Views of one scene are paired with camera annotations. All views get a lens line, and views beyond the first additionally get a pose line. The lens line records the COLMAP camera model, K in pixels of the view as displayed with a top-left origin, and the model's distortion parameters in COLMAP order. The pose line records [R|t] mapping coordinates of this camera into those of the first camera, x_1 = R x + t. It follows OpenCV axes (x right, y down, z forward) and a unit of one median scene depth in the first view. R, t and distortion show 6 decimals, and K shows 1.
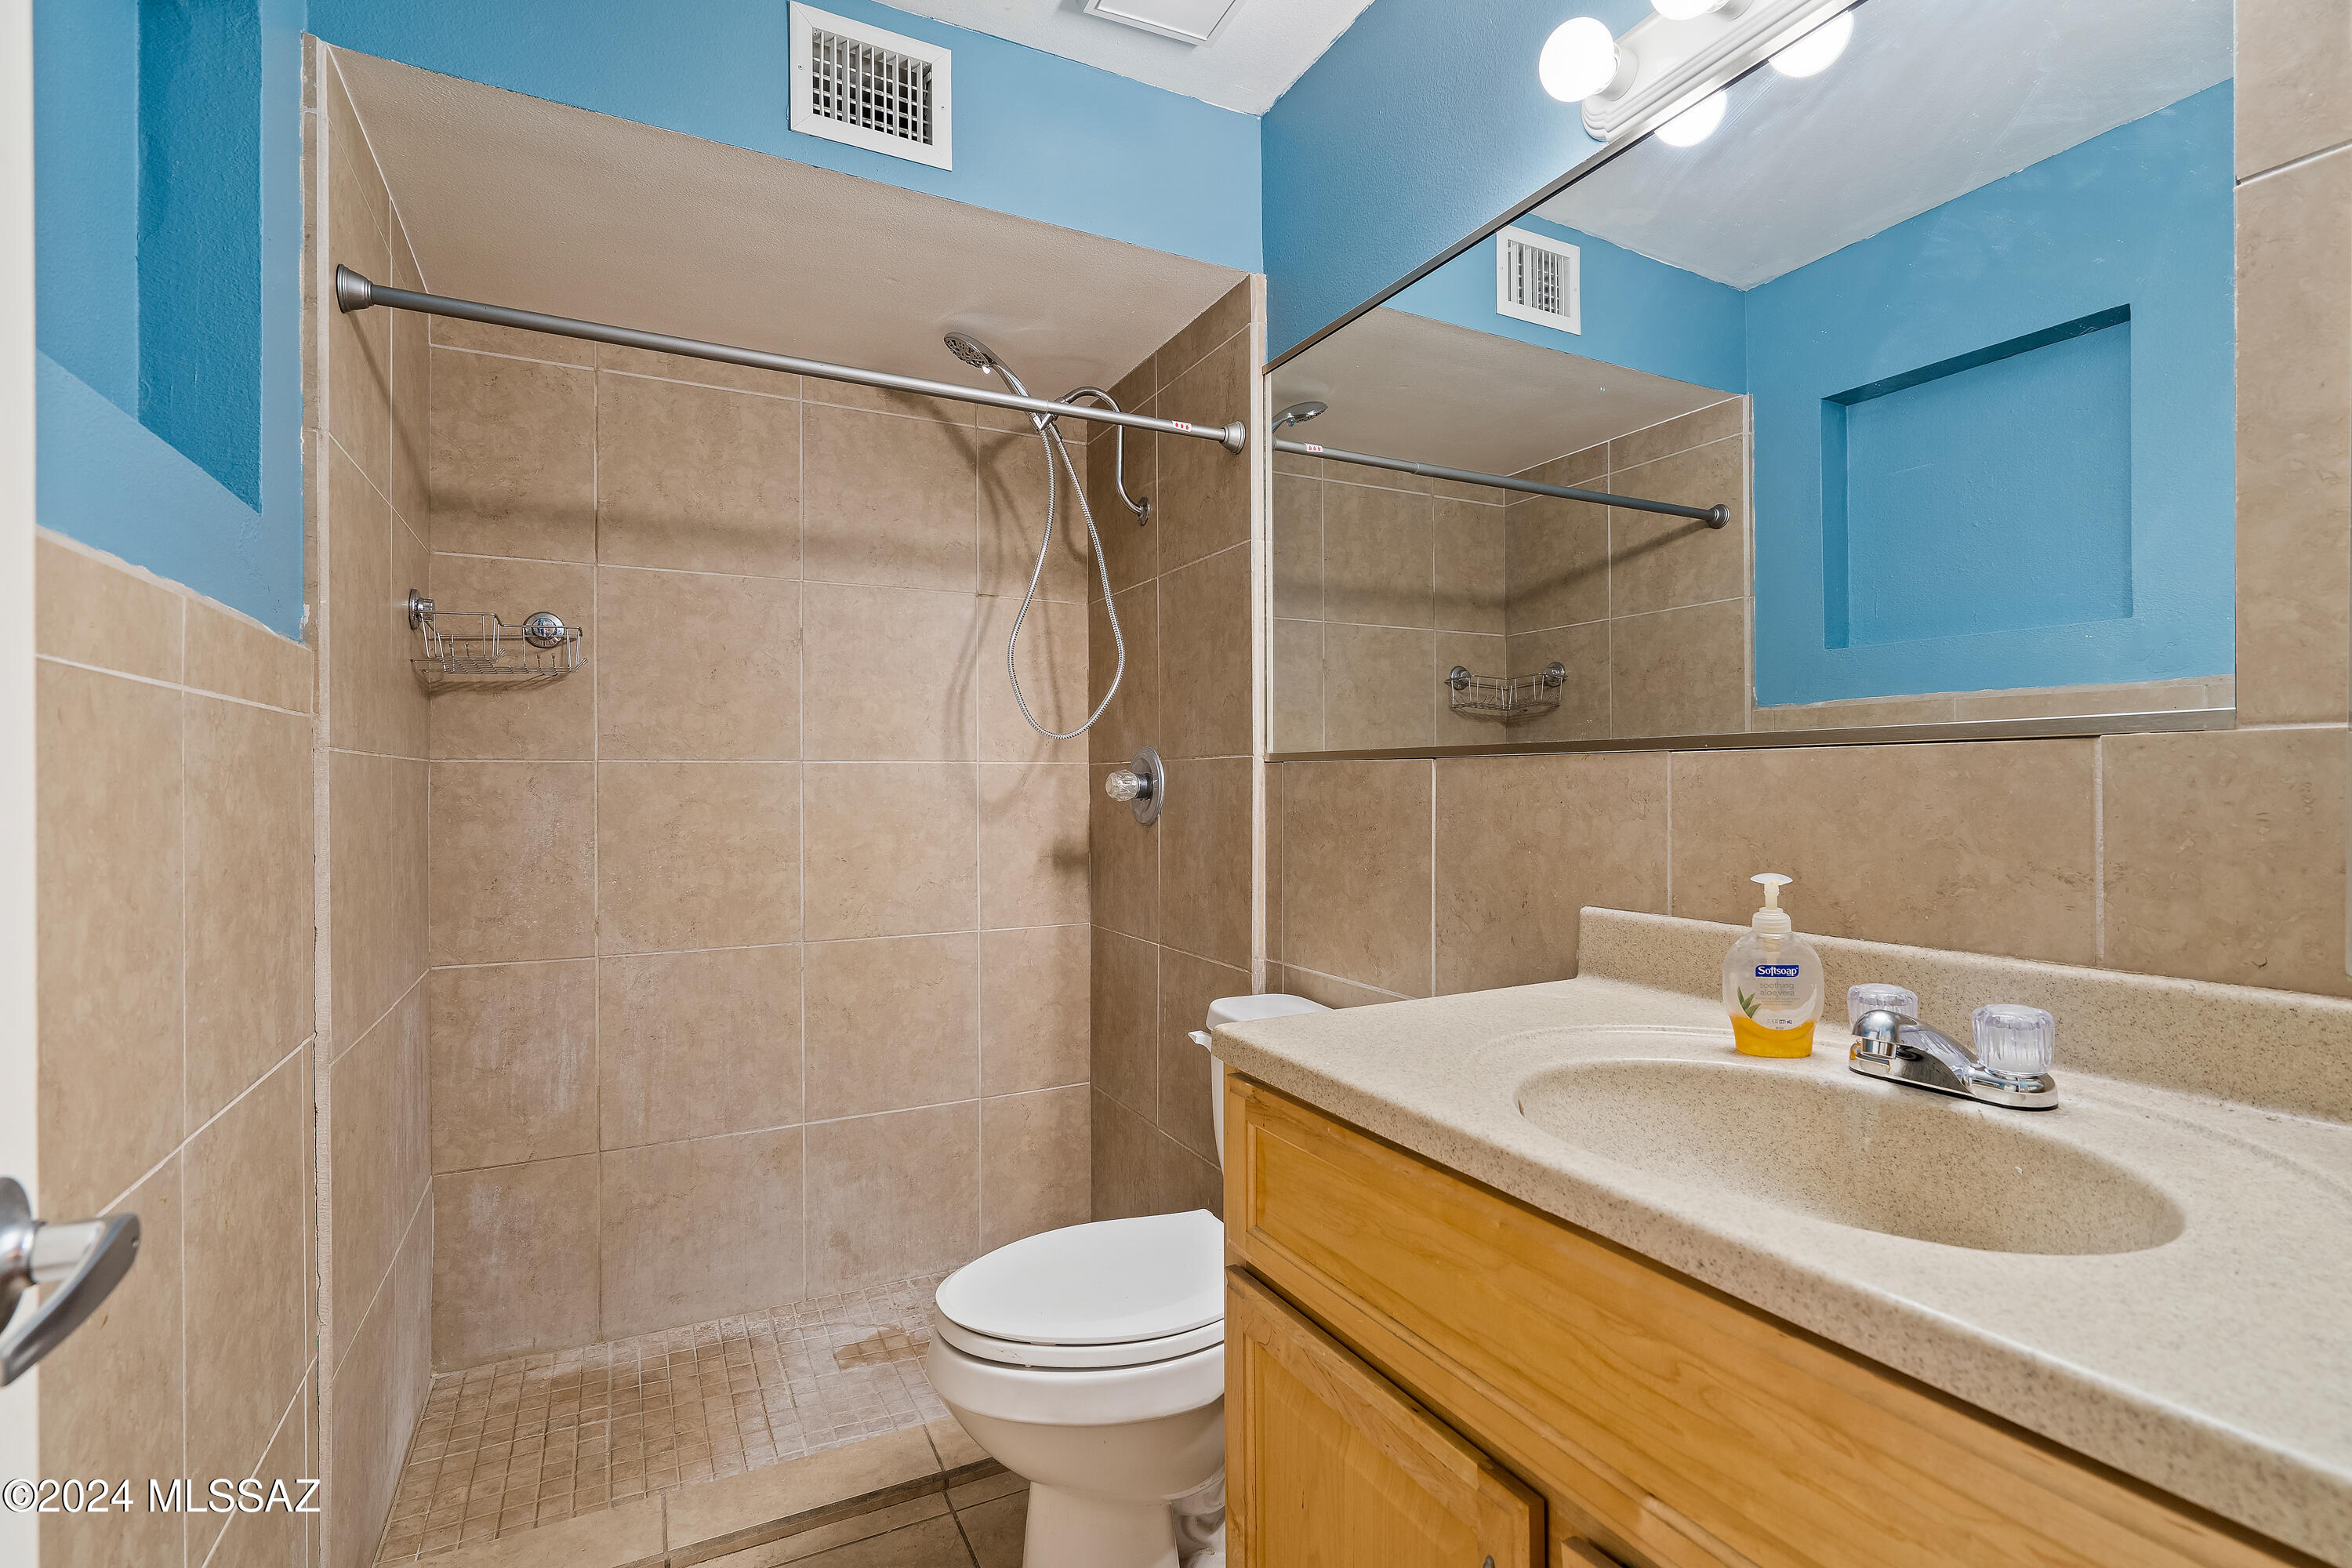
lens RADIAL K [[1084.3, 0, 1179.0], [0, 1084.3, 797.5], [0, 0, 1]] dist [-0.005004, 0.001474]
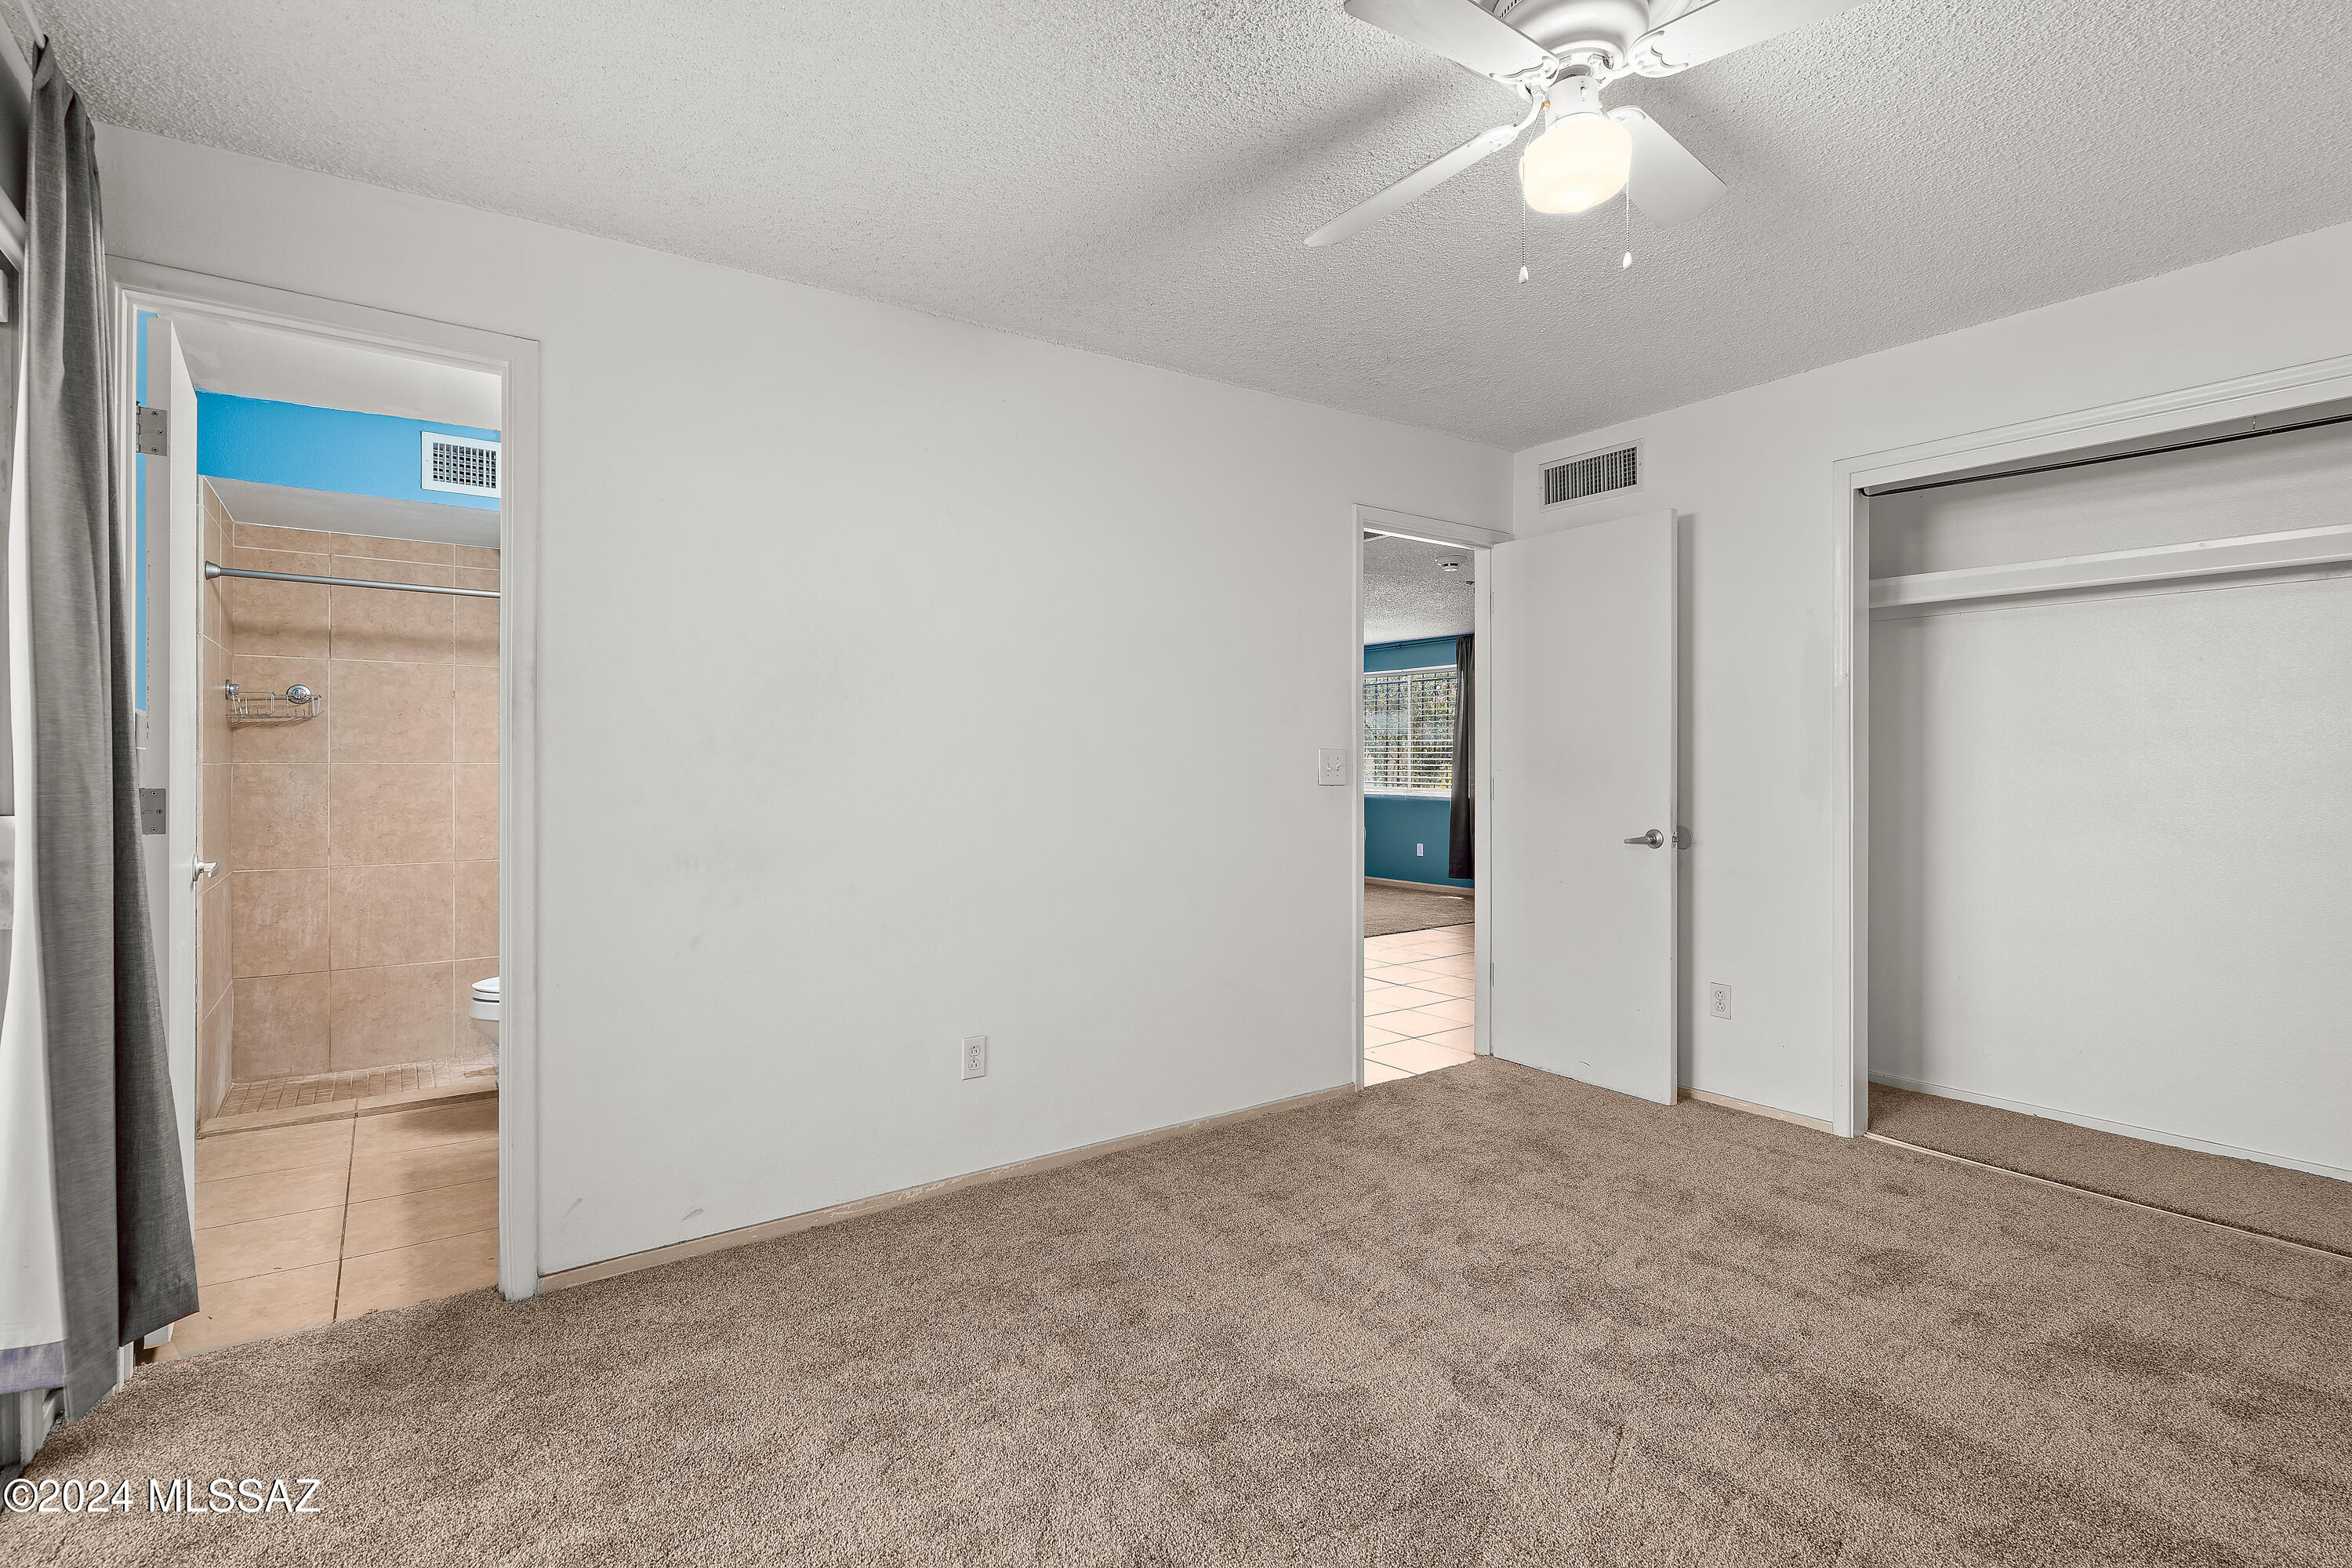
lens RADIAL K [[1084.3, 0, 1173.1], [0, 1084.3, 777.1], [0, 0, 1]] dist [-0.005004, 0.001474]
pose [[0.988034, 0.004399, 0.154176, 0.626424], [-0.004140, 0.999989, -0.002001, -0.011790], [-0.154183, 0.001339, 0.988041, -1.092578]]
